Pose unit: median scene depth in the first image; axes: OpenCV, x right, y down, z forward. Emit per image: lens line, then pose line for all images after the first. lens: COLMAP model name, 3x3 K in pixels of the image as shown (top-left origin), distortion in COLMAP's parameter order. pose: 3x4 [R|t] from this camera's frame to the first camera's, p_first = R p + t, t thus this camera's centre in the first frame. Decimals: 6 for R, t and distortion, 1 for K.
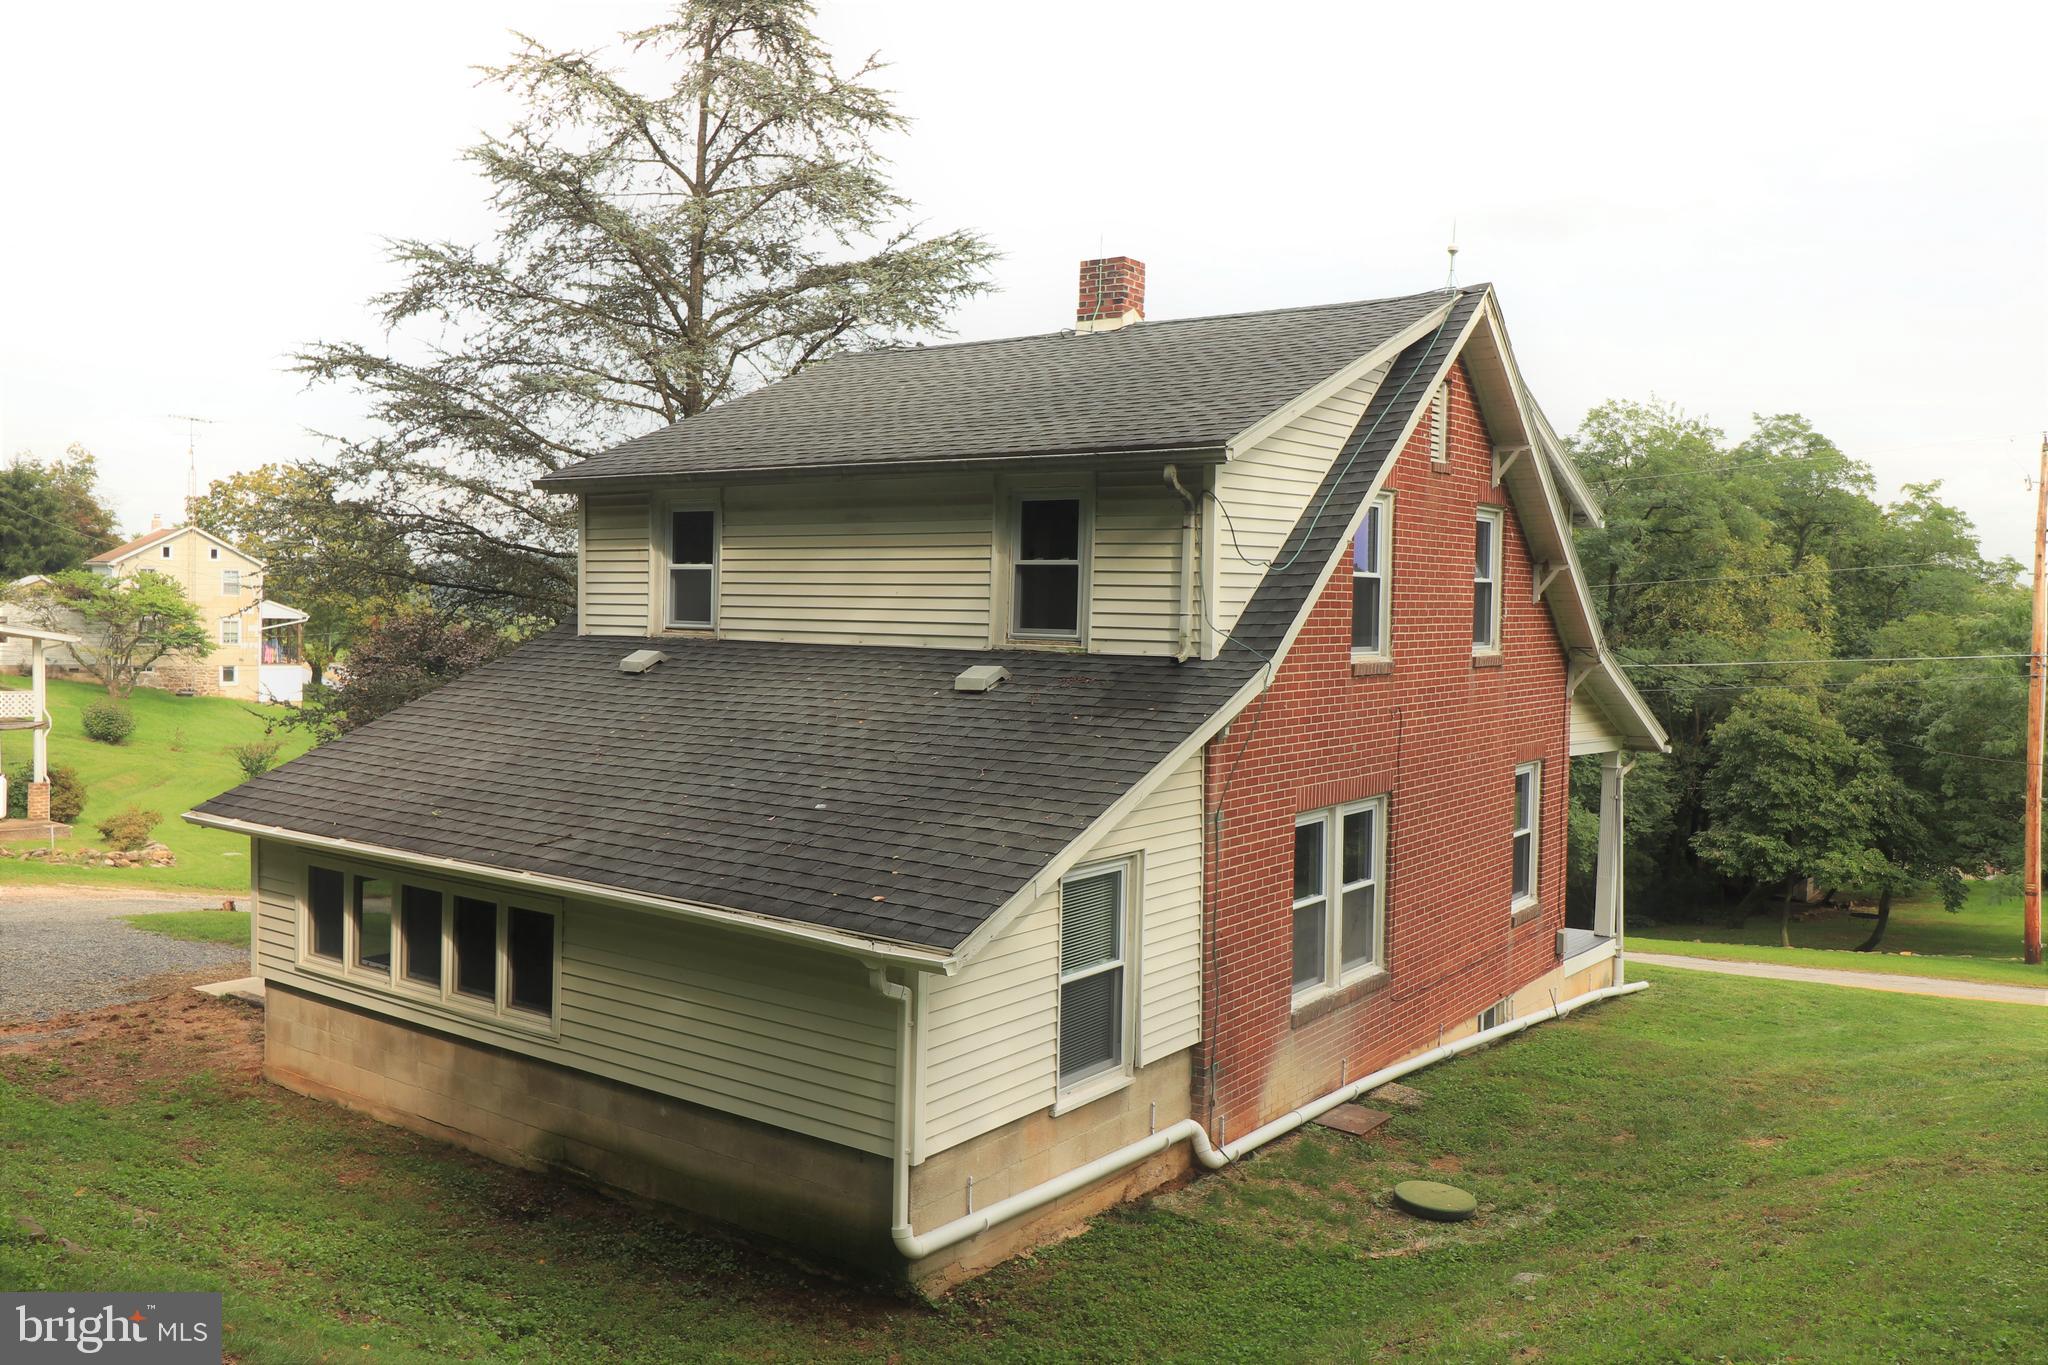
lens RADIAL K [[1608.6, 0, 1023.9], [0, 1608.6, 669.4], [0, 0, 1]] dist [0.013194, -0.001330]
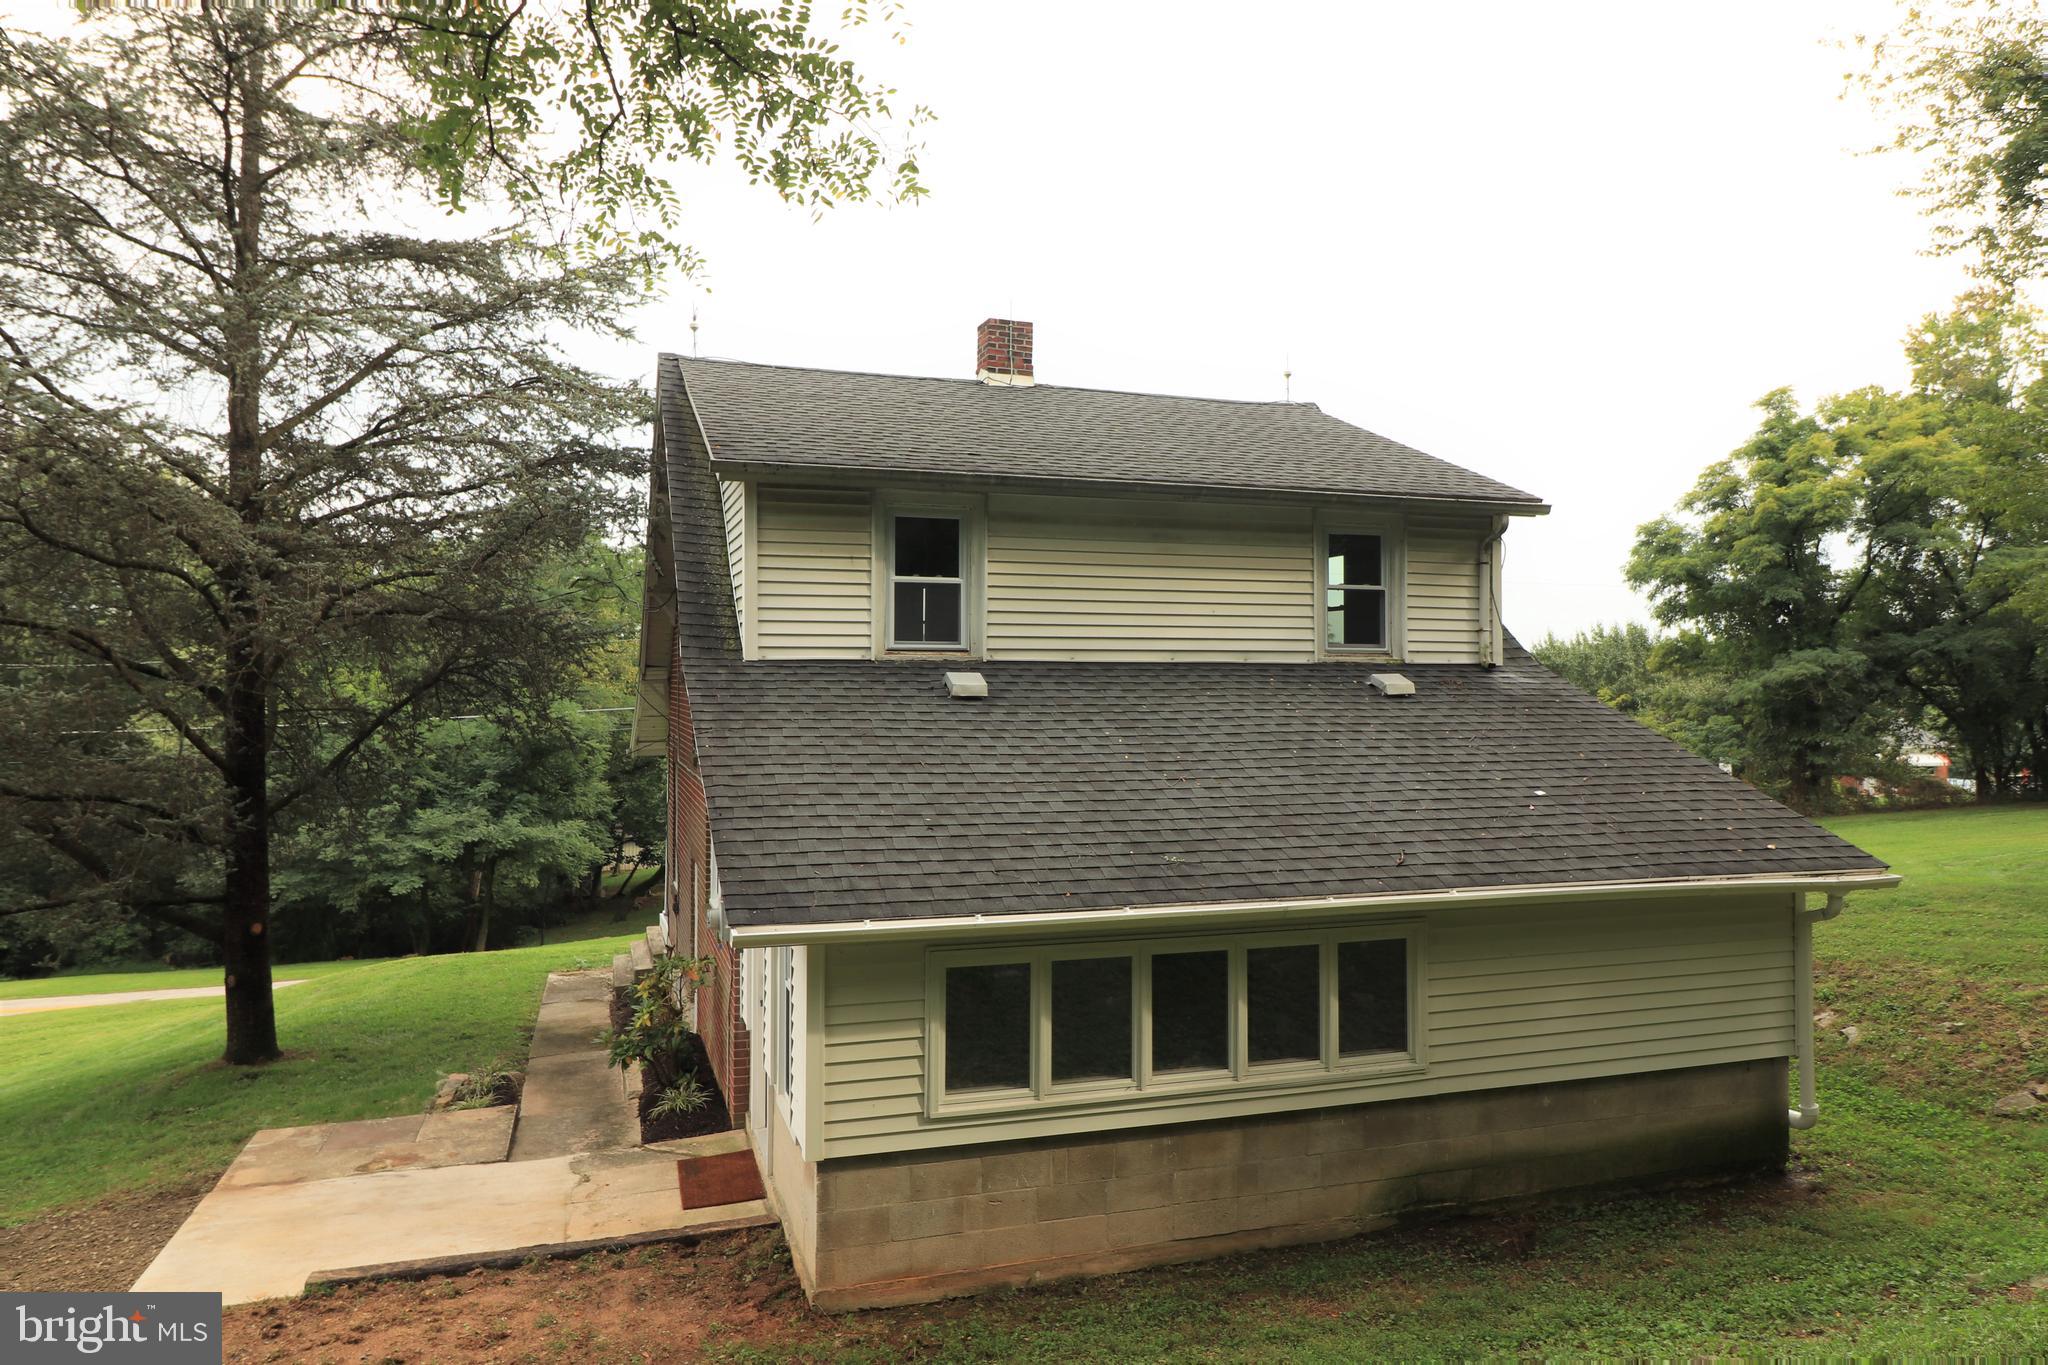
lens RADIAL K [[1311.5, 0, 1024.0], [0, 1311.5, 682.5], [0, 0, 1]] dist [0.007496, 0.001833]
pose [[0.582153, -0.015425, 0.812933, -0.911081], [0.042370, 0.999037, -0.011386, 0.003591], [-0.811975, 0.041072, 0.582246, 0.645484]]
